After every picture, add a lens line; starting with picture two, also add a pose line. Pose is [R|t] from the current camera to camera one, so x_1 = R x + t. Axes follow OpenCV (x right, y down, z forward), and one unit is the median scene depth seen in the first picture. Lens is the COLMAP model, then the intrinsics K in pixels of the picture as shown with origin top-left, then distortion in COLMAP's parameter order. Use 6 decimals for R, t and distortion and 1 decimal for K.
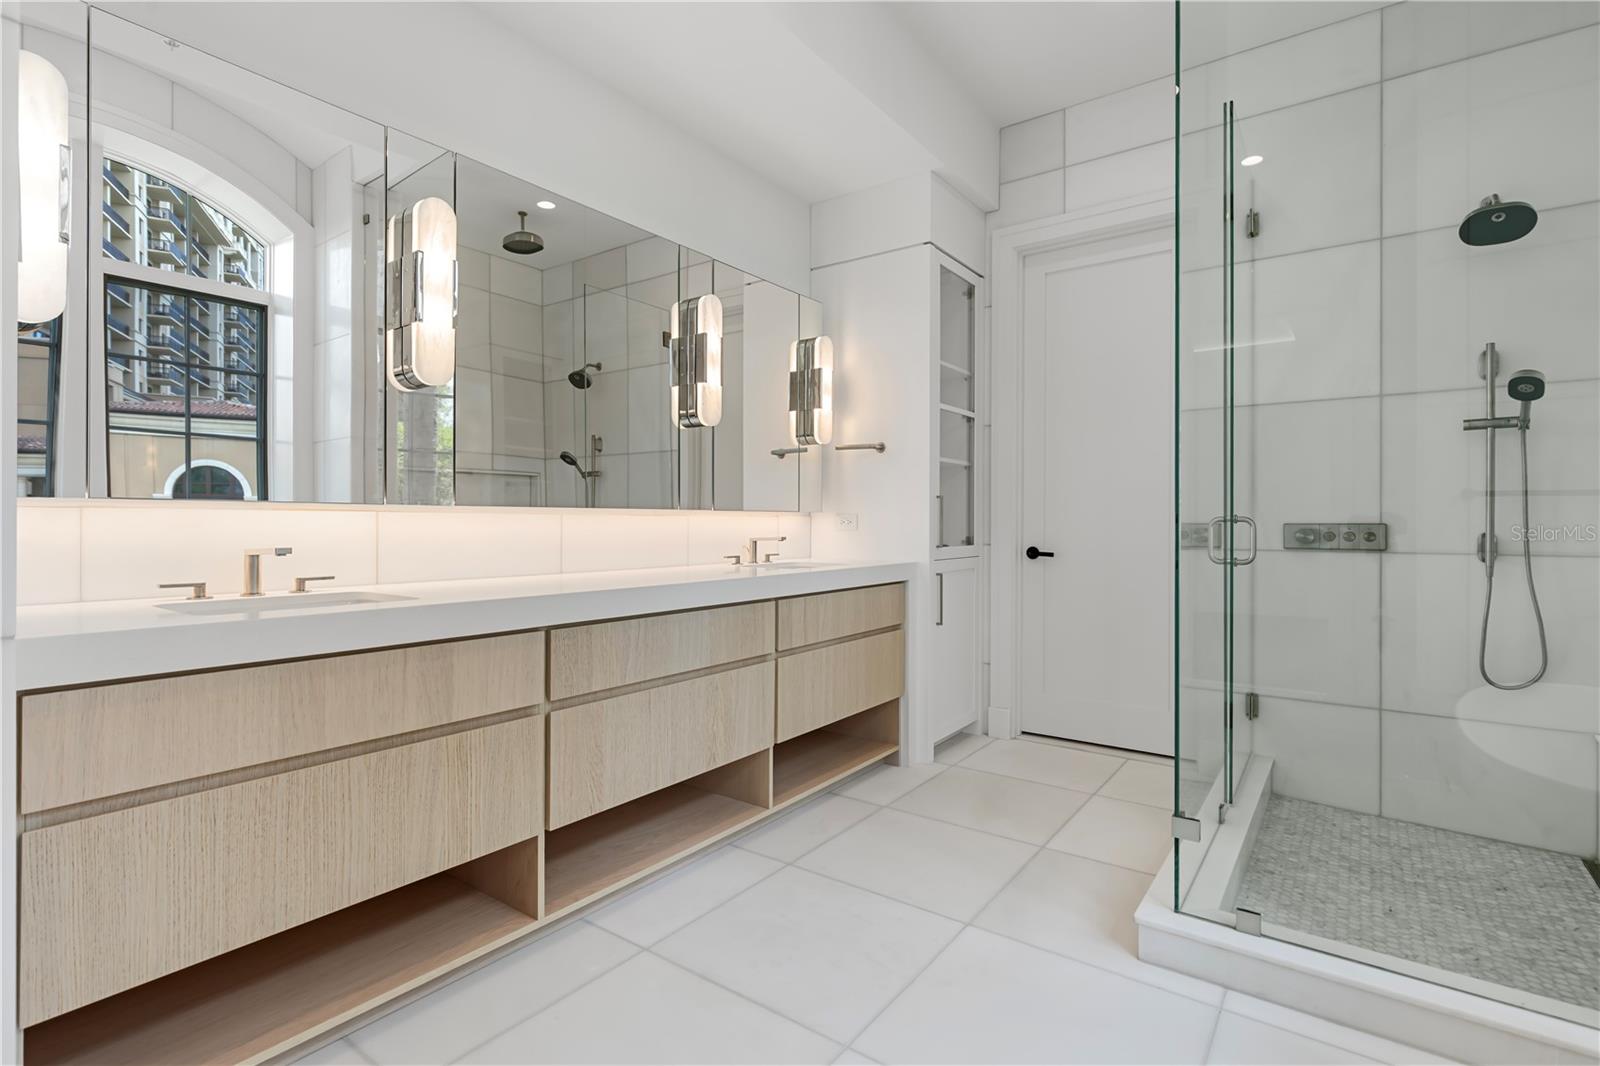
lens RADIAL K [[760.3, 0, 804.5], [0, 760.3, 522.6], [0, 0, 1]] dist [-0.000714, -0.000407]
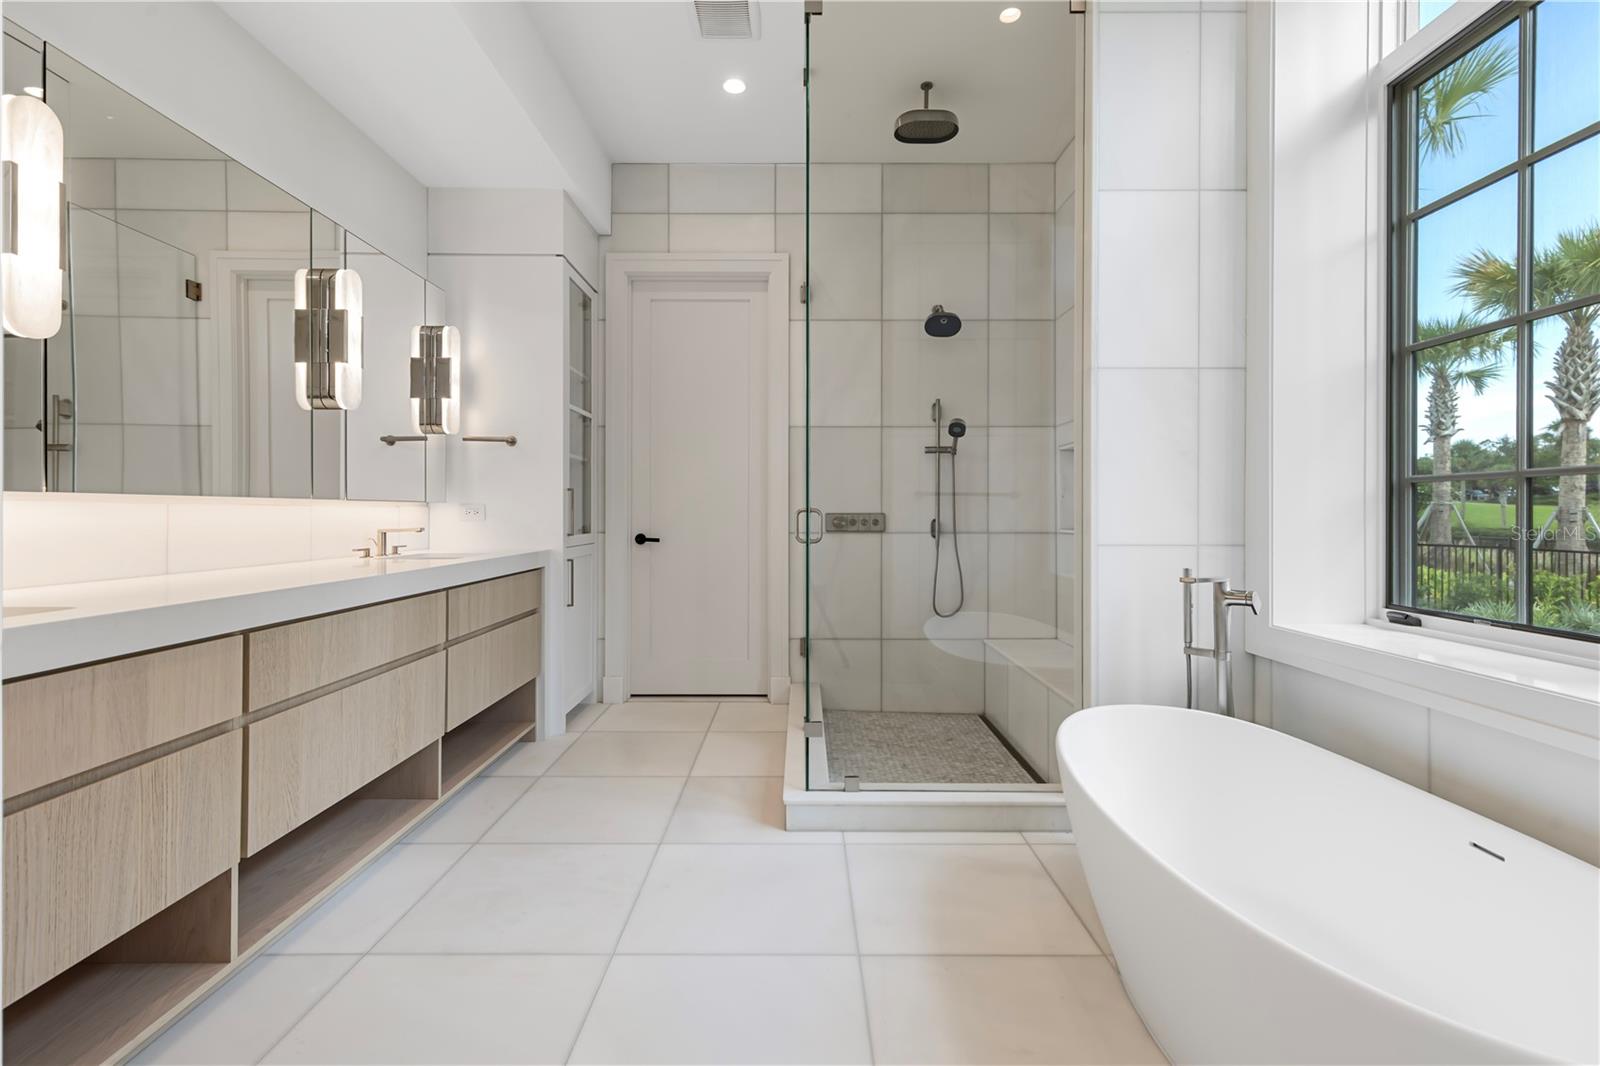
lens RADIAL K [[730.6, 0, 798.8], [0, 730.6, 515.5], [0, 0, 1]] dist [0.004174, 0.000207]
pose [[0.807499, -0.002908, 0.589862, -0.223489], [0.000962, 0.999993, 0.003612, -0.000033], [-0.589869, -0.002349, 0.807496, -0.055289]]
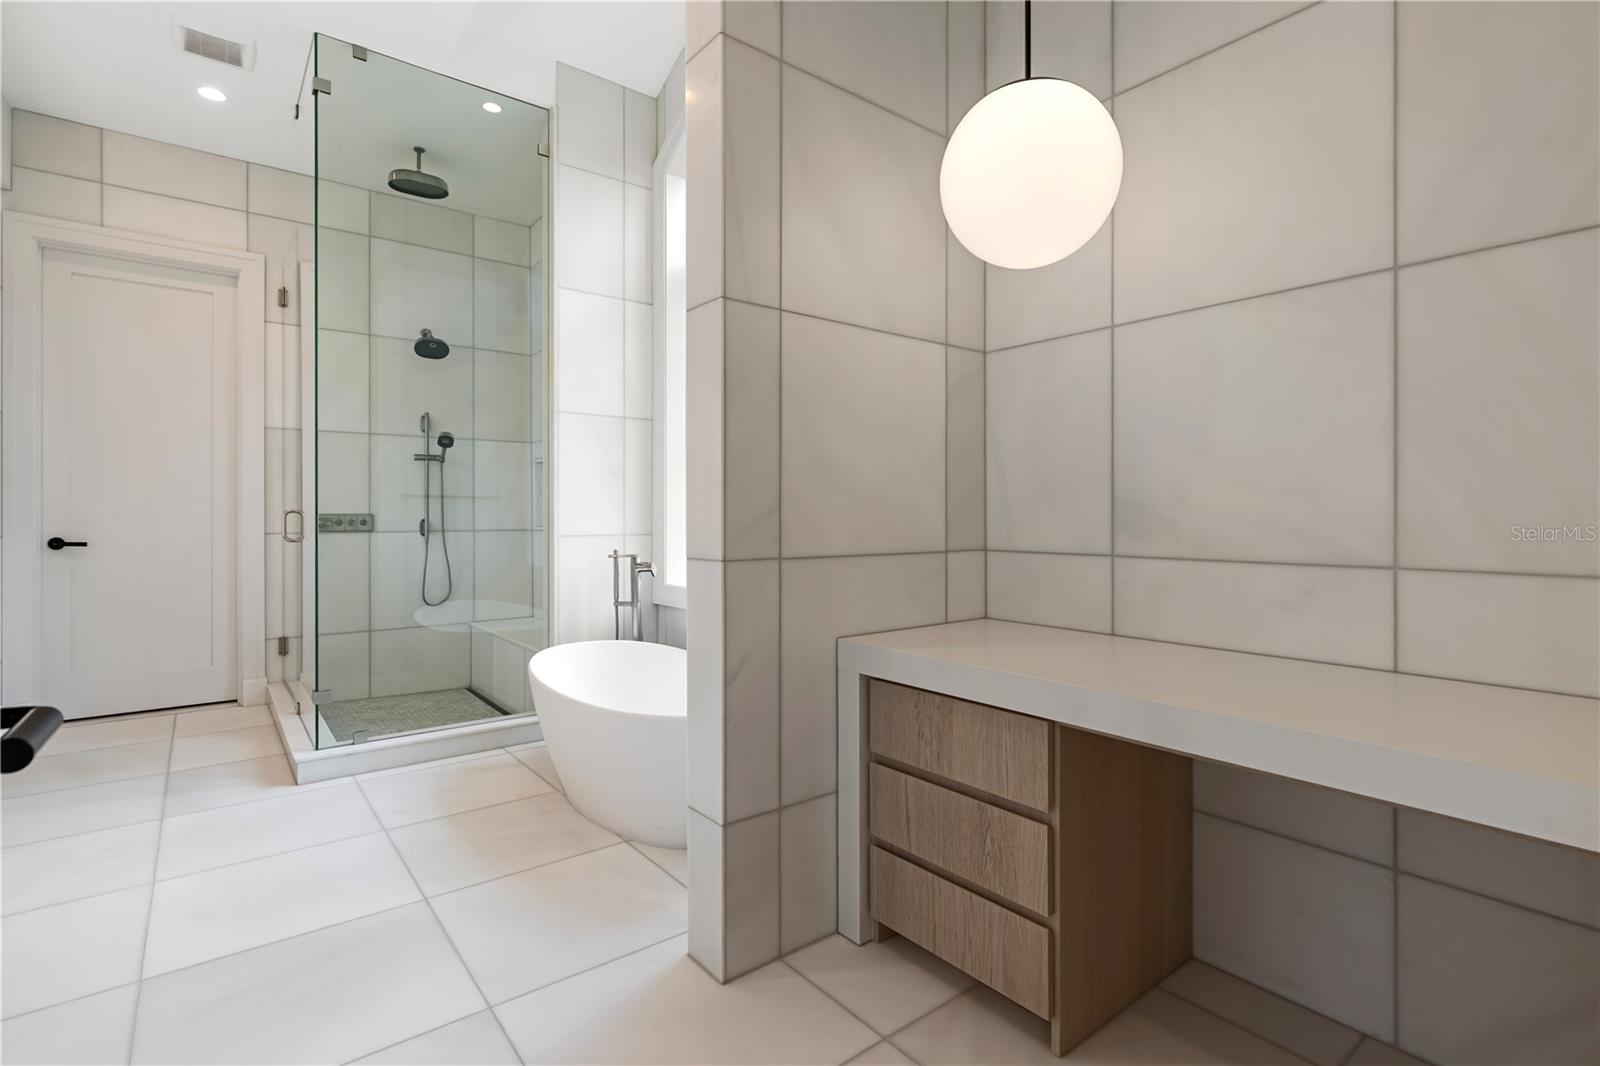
lens RADIAL K [[766.5, 0, 802.1], [0, 766.5, 515.3], [0, 0, 1]] dist [0.002837, 0.000107]
pose [[0.267761, -0.002618, 0.963482, -0.584831], [0.001509, 0.999996, 0.002298, 0.001538], [-0.963484, 0.000838, 0.267764, -0.322985]]
